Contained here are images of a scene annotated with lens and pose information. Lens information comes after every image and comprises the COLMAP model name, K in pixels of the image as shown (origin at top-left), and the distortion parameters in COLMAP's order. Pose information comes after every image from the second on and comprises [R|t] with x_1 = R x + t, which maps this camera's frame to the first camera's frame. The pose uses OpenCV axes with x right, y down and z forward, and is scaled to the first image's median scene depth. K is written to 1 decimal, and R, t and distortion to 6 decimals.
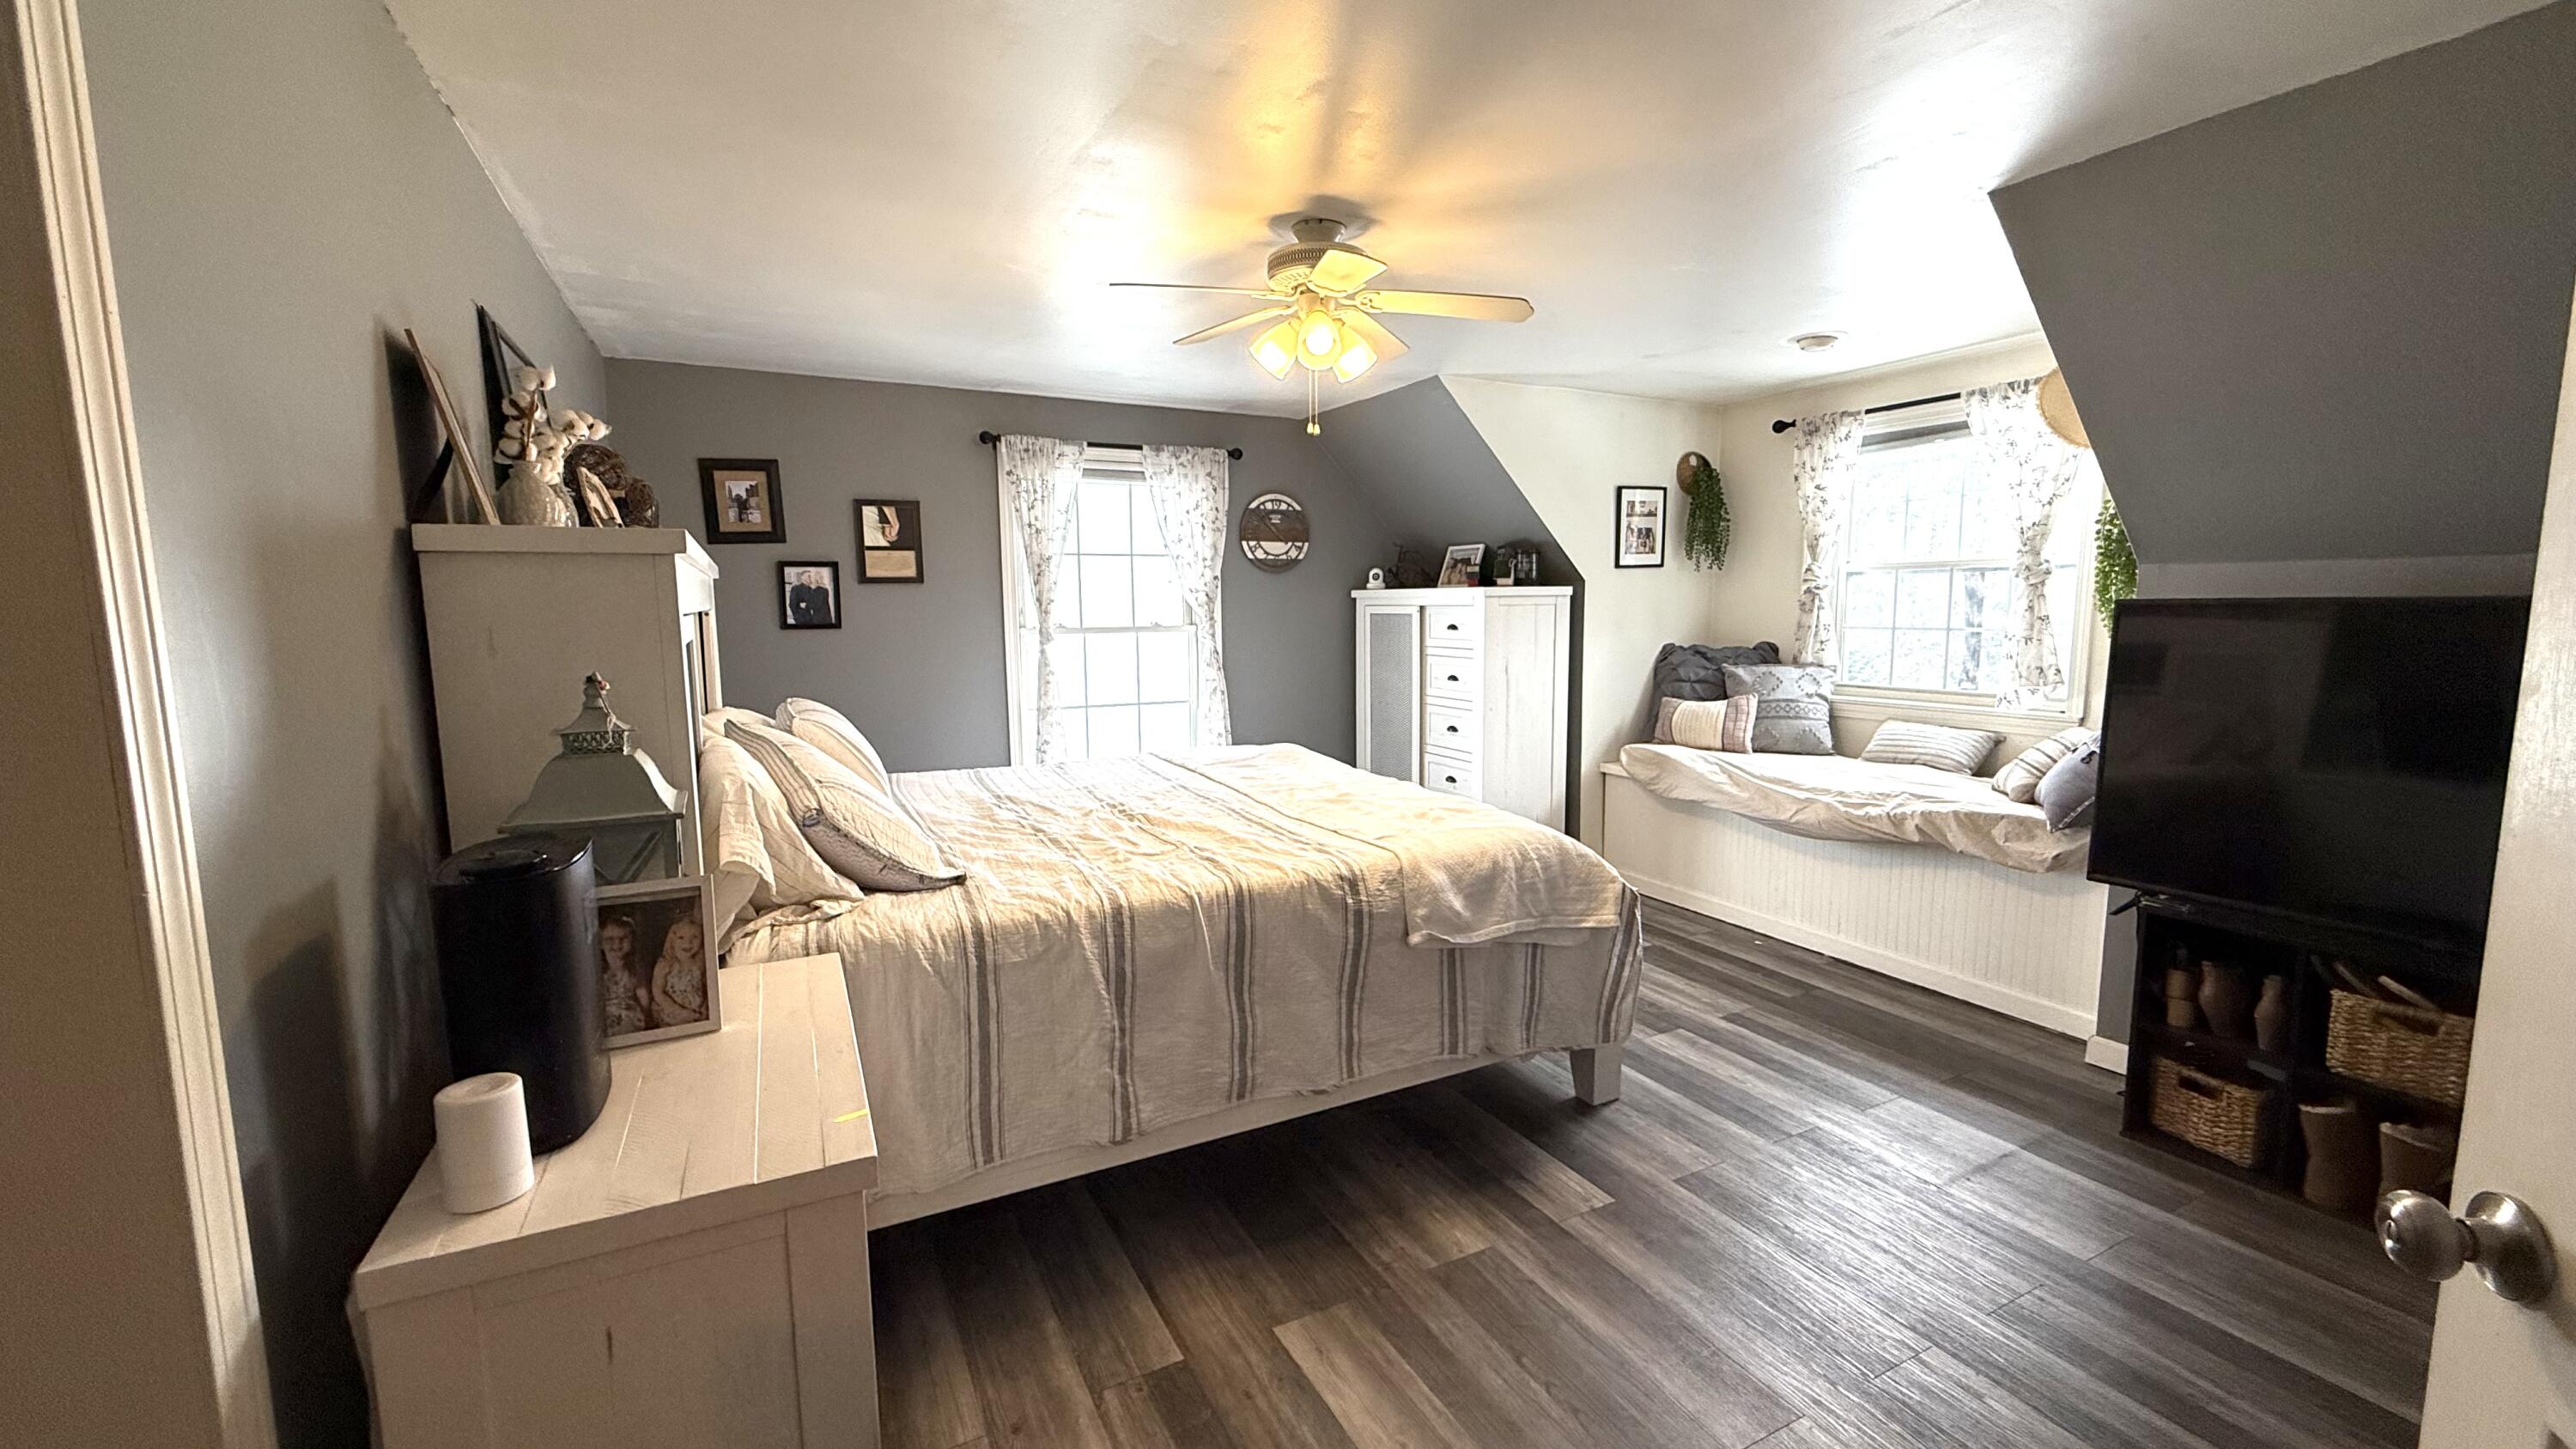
lens RADIAL K [[1027.5, 0, 1283.6], [0, 1027.5, 724.8], [0, 0, 1]] dist [0.001017, 0.000435]
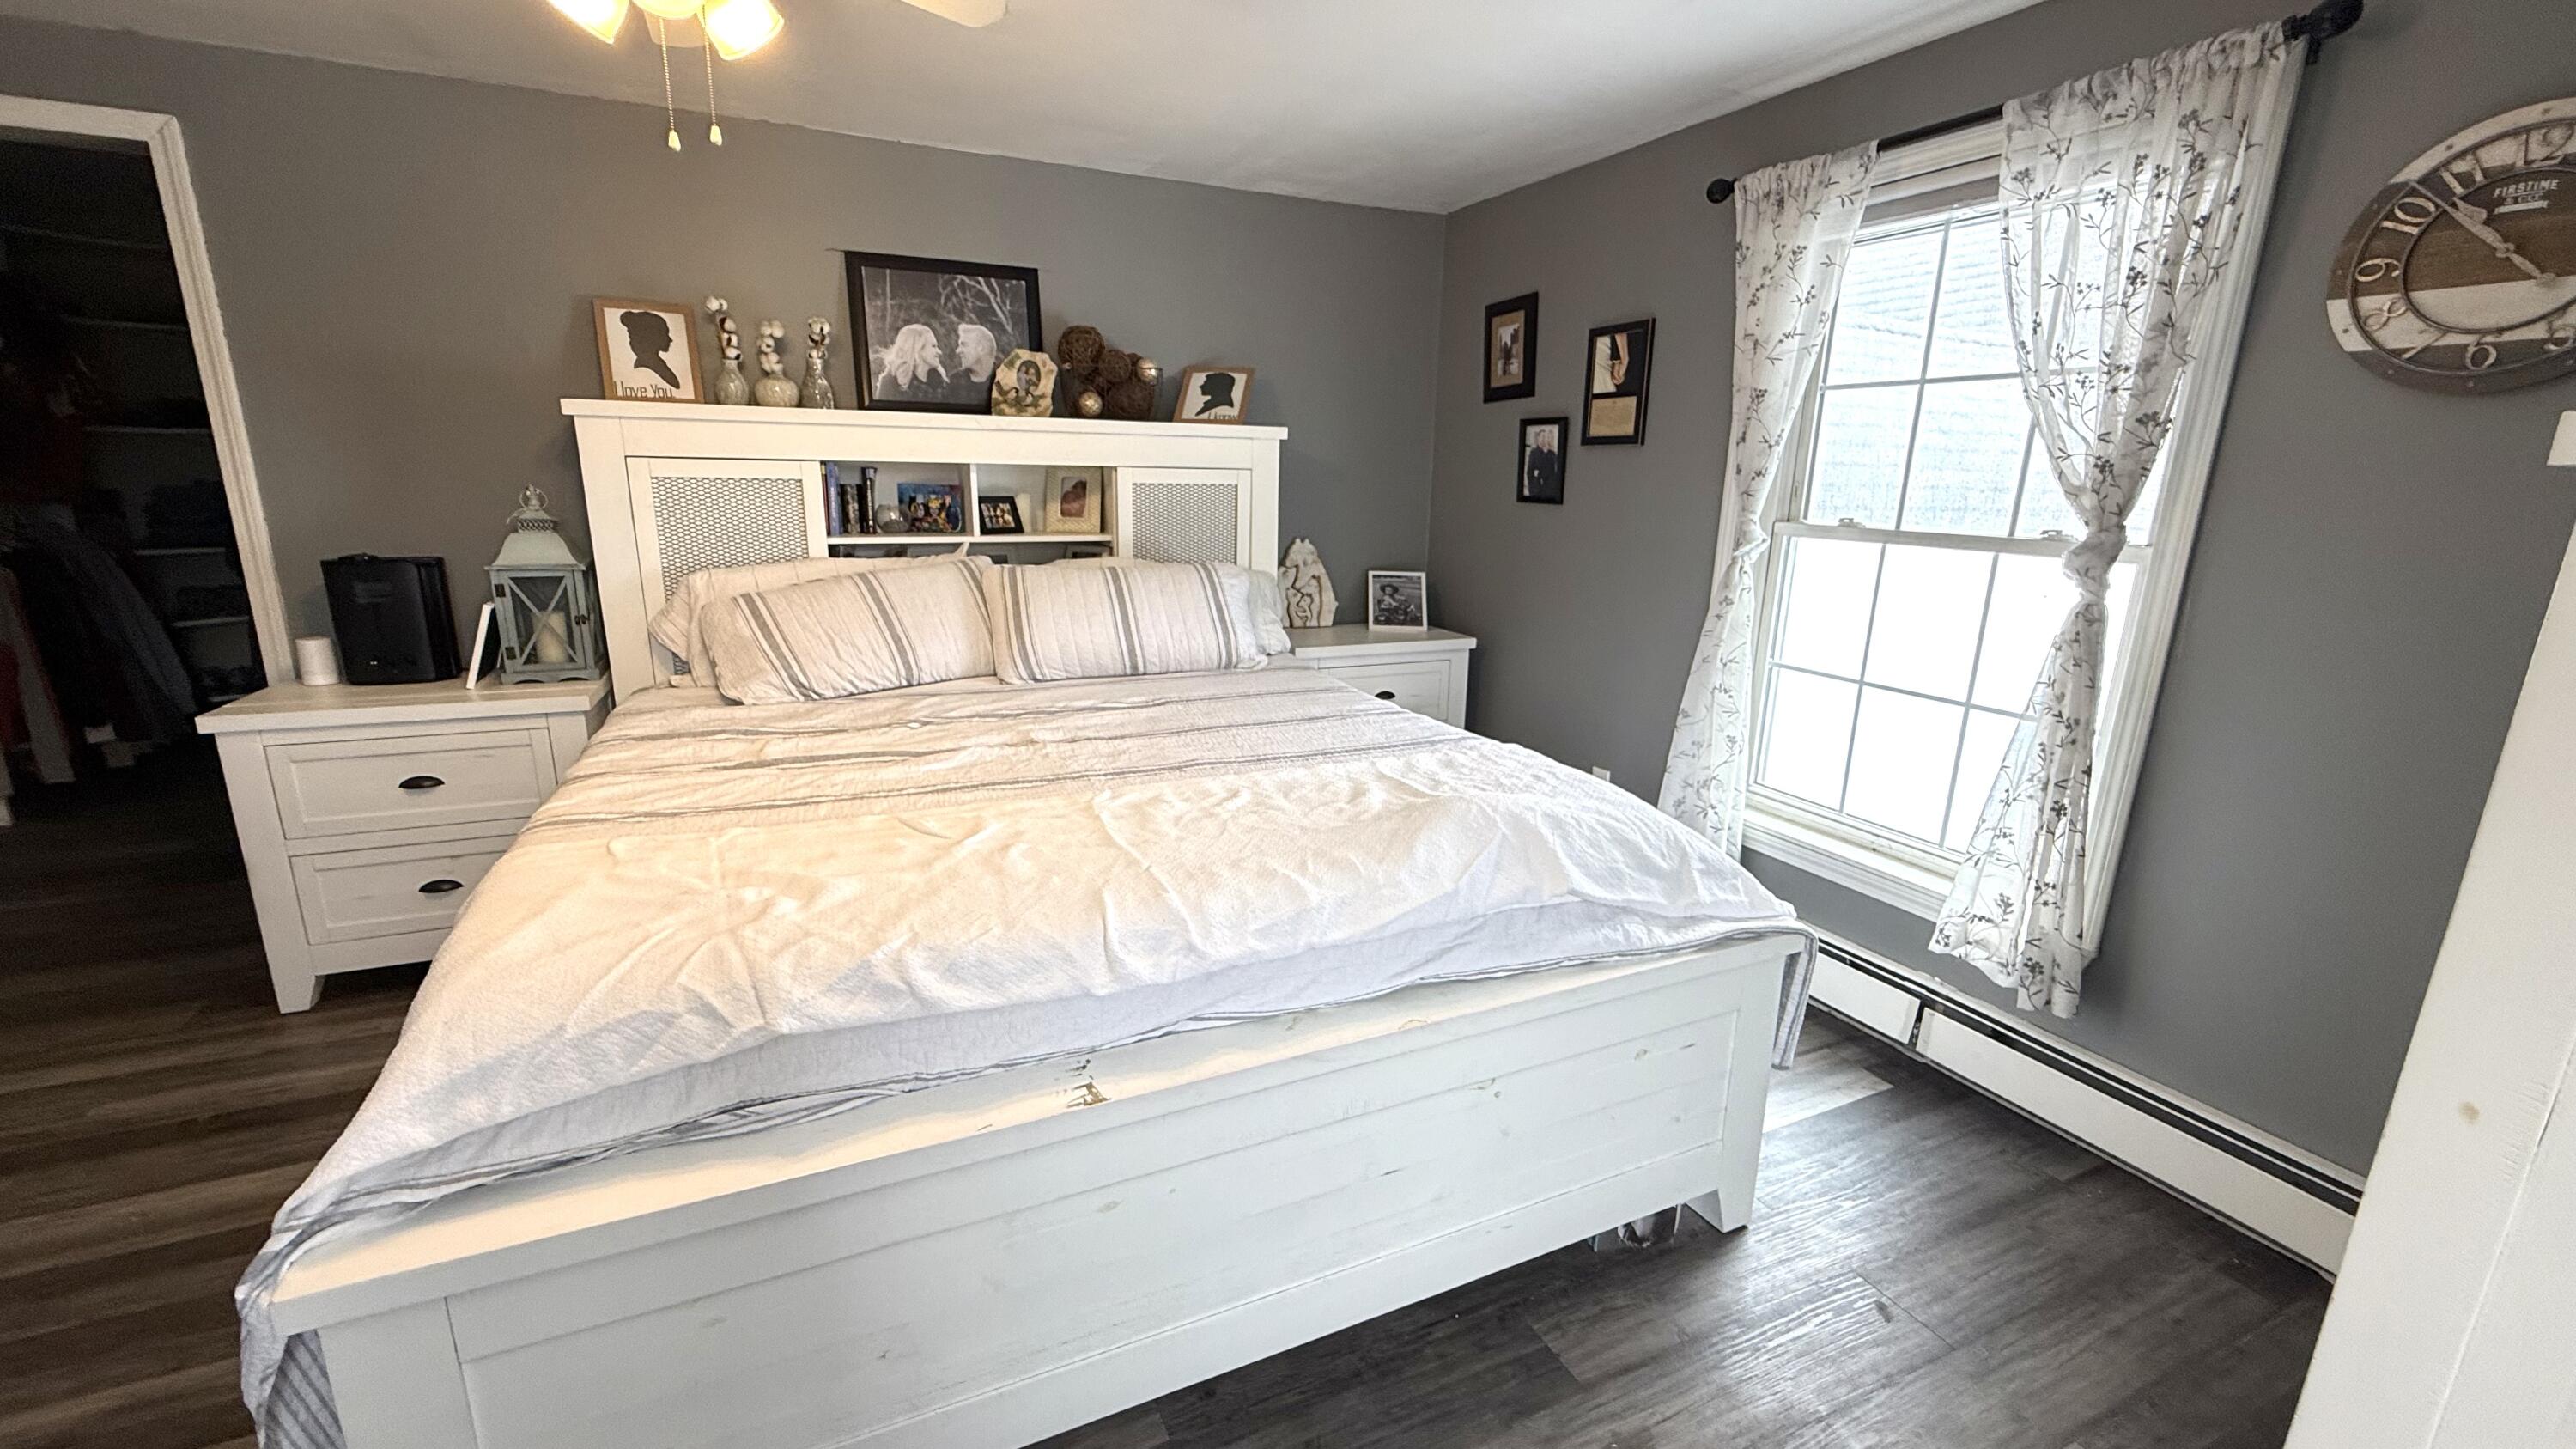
lens RADIAL K [[1027.5, 0, 1283.6], [0, 1027.5, 724.8], [0, 0, 1]] dist [0.001017, 0.000435]
pose [[-0.038377, 0.247990, -0.968002, 0.382521], [-0.140235, 0.957792, 0.250934, -0.099047], [0.989374, 0.145378, -0.001980, 0.811360]]
